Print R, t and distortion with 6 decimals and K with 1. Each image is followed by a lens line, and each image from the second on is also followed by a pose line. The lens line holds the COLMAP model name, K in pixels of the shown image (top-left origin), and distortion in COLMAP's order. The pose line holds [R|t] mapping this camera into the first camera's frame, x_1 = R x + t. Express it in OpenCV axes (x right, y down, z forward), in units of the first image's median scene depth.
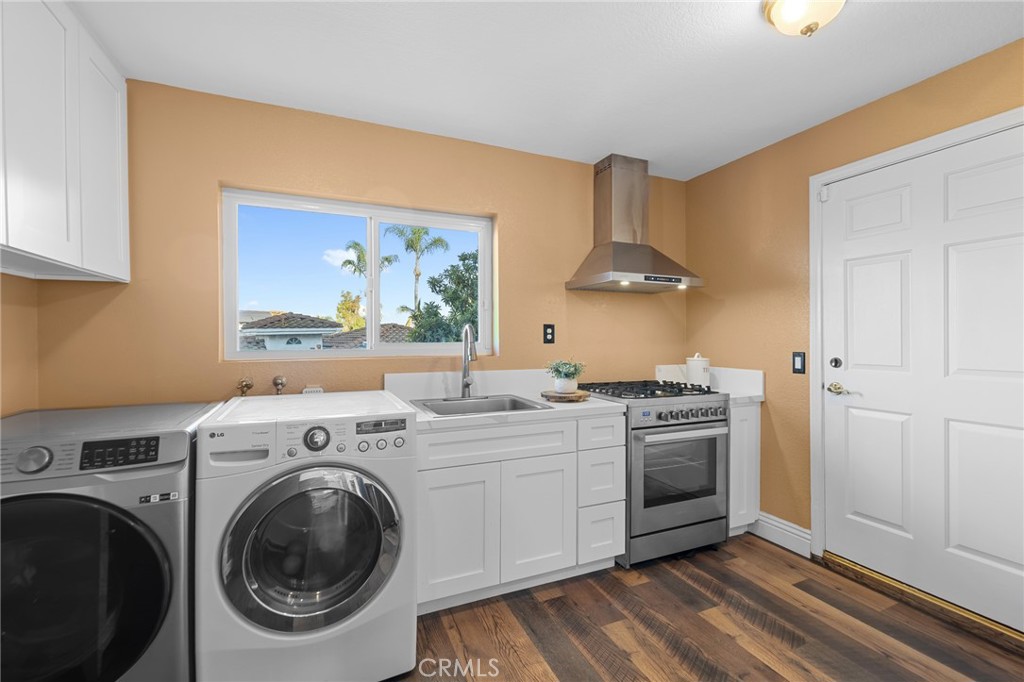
lens RADIAL K [[433.2, 0, 511.5], [0, 433.2, 338.3], [0, 0, 1]] dist [0.001420, -0.000019]
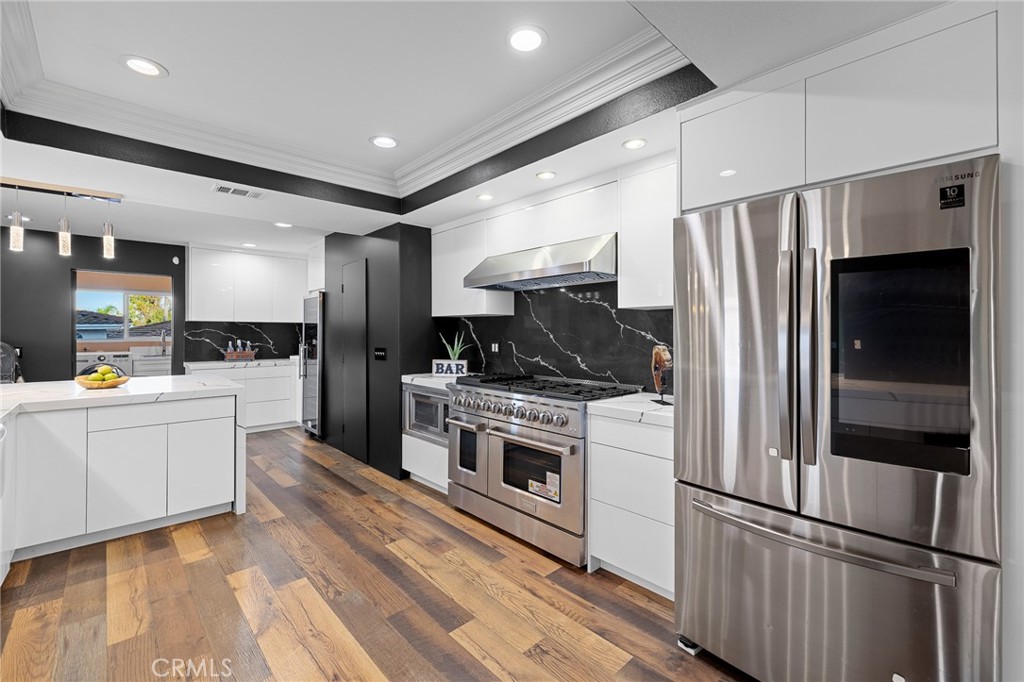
lens RADIAL K [[433.2, 0, 517.5], [0, 433.2, 326.5], [0, 0, 1]] dist [0.001420, -0.000019]
pose [[0.941442, 0.009490, 0.337041, 1.170635], [-0.004223, 0.999857, -0.016357, -0.021131], [-0.337148, 0.013976, 0.941348, -2.626075]]
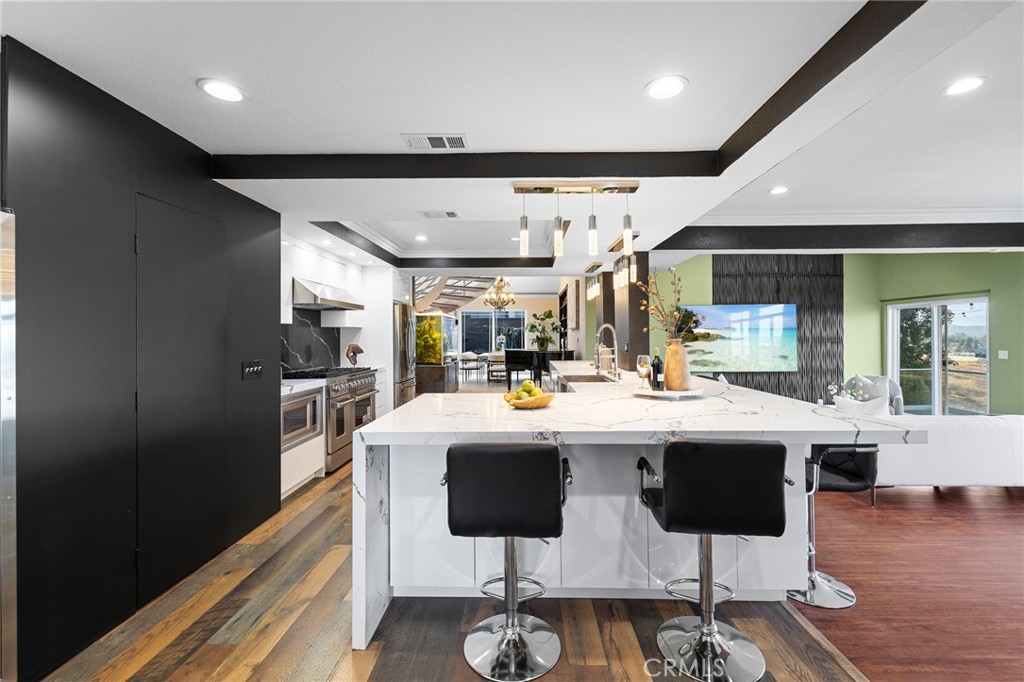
lens RADIAL K [[433.2, 0, 513.7], [0, 433.2, 338.4], [0, 0, 1]] dist [0.001420, -0.000019]
pose [[-0.903724, 0.006636, 0.428064, -1.066462], [0.008694, 0.999958, 0.002852, -0.034337], [-0.428028, 0.006299, -0.903744, 2.445711]]
